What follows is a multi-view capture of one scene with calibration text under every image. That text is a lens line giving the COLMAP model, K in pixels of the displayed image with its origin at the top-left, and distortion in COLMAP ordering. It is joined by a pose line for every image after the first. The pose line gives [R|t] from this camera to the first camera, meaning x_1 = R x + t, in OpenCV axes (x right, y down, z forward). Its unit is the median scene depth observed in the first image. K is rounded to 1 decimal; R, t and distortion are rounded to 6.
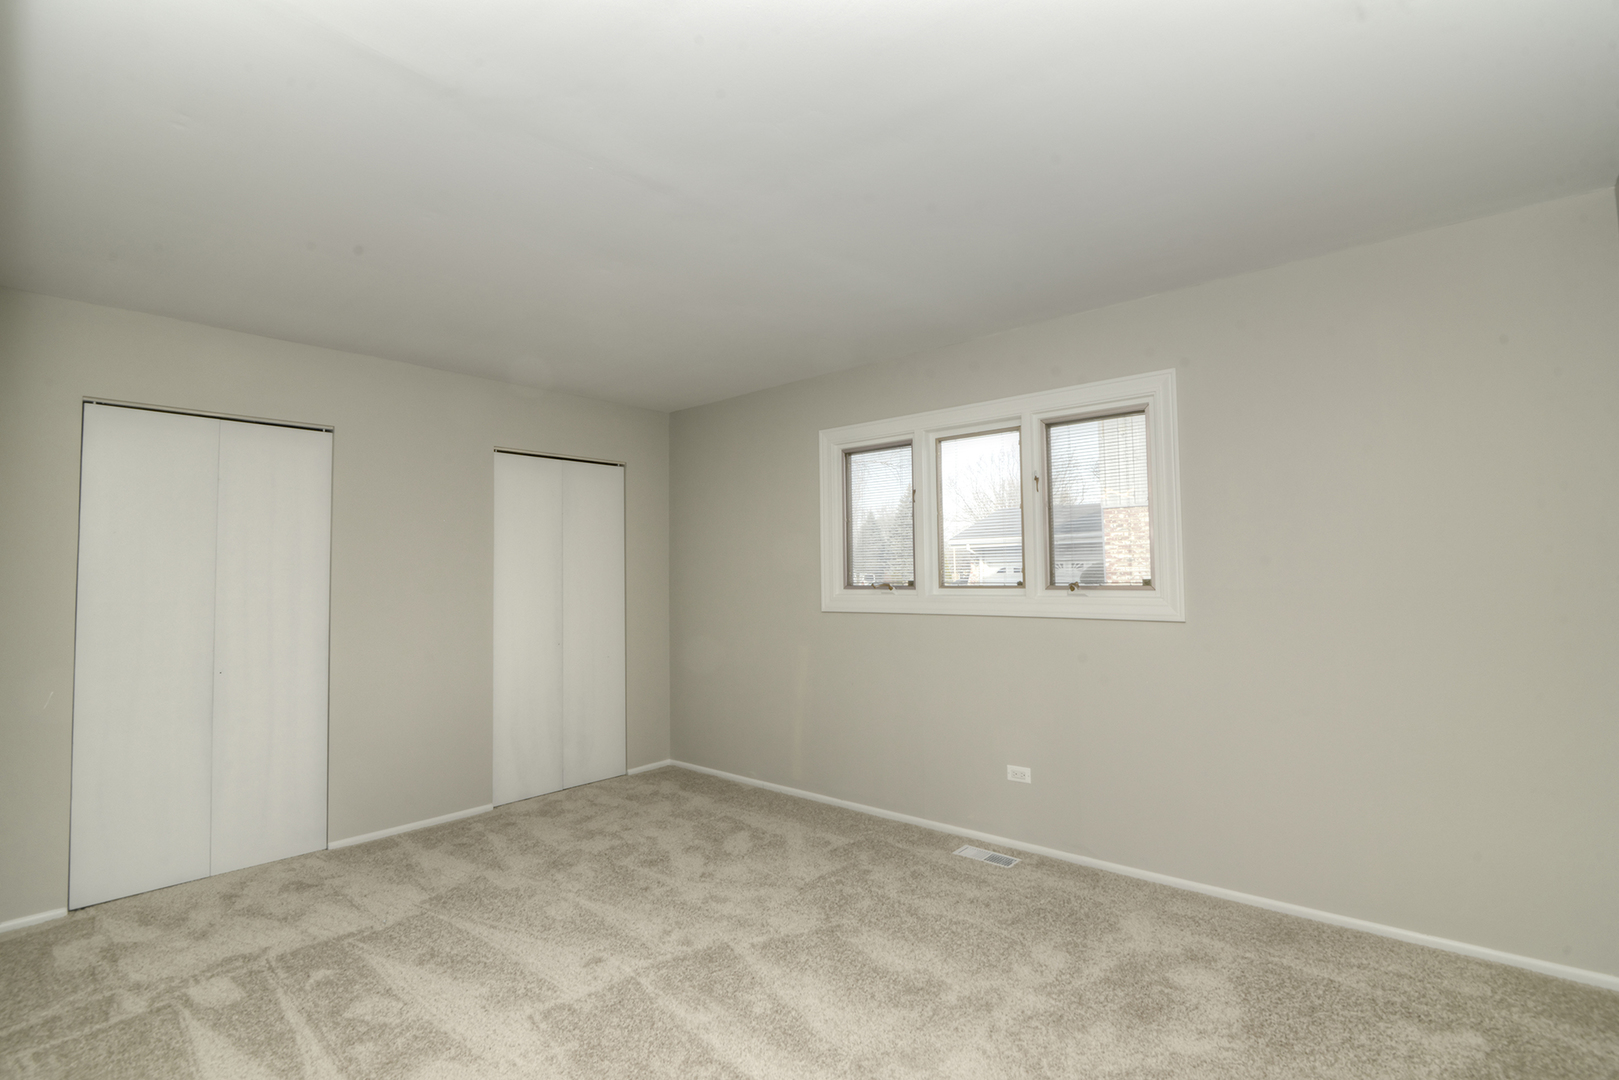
lens RADIAL K [[745.3, 0, 800.4], [0, 745.3, 541.4], [0, 0, 1]] dist [-0.018051, 0.000095]
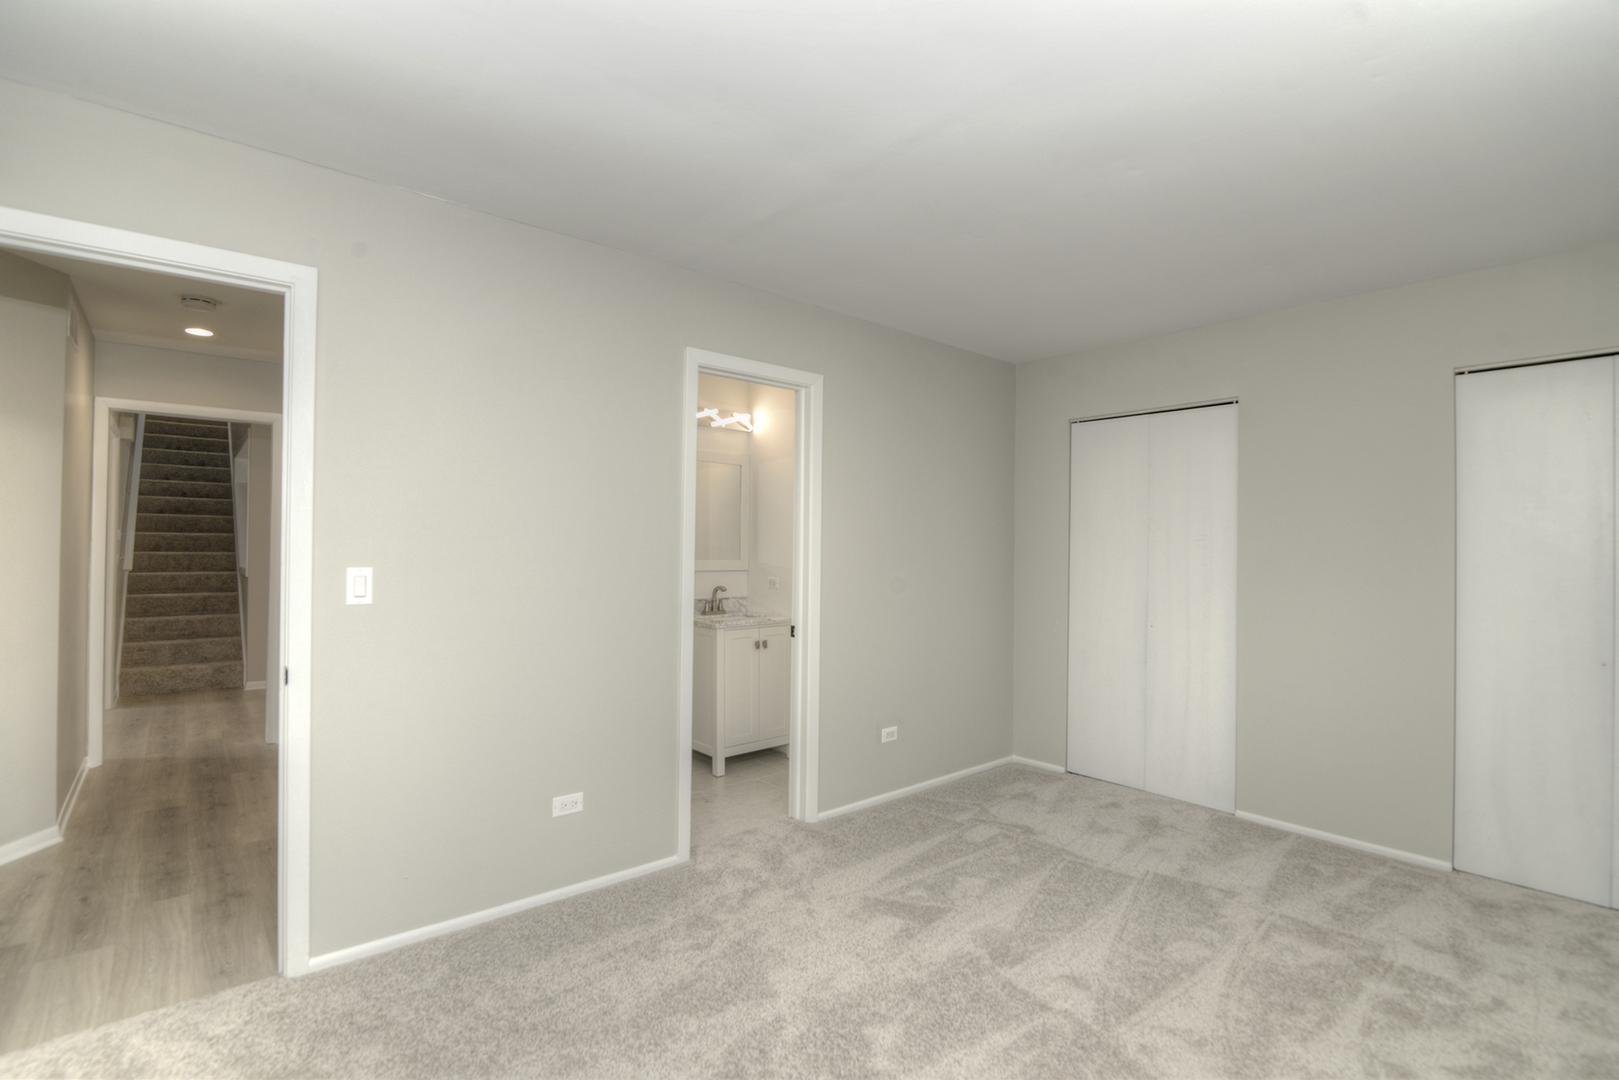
lens RADIAL K [[745.3, 0, 800.4], [0, 745.3, 541.4], [0, 0, 1]] dist [-0.018051, 0.000095]
pose [[-0.146256, 0.009049, -0.989205, 0.495775], [0.039619, 0.999209, 0.003283, 0.013969], [0.988453, -0.038711, -0.146498, 0.624462]]
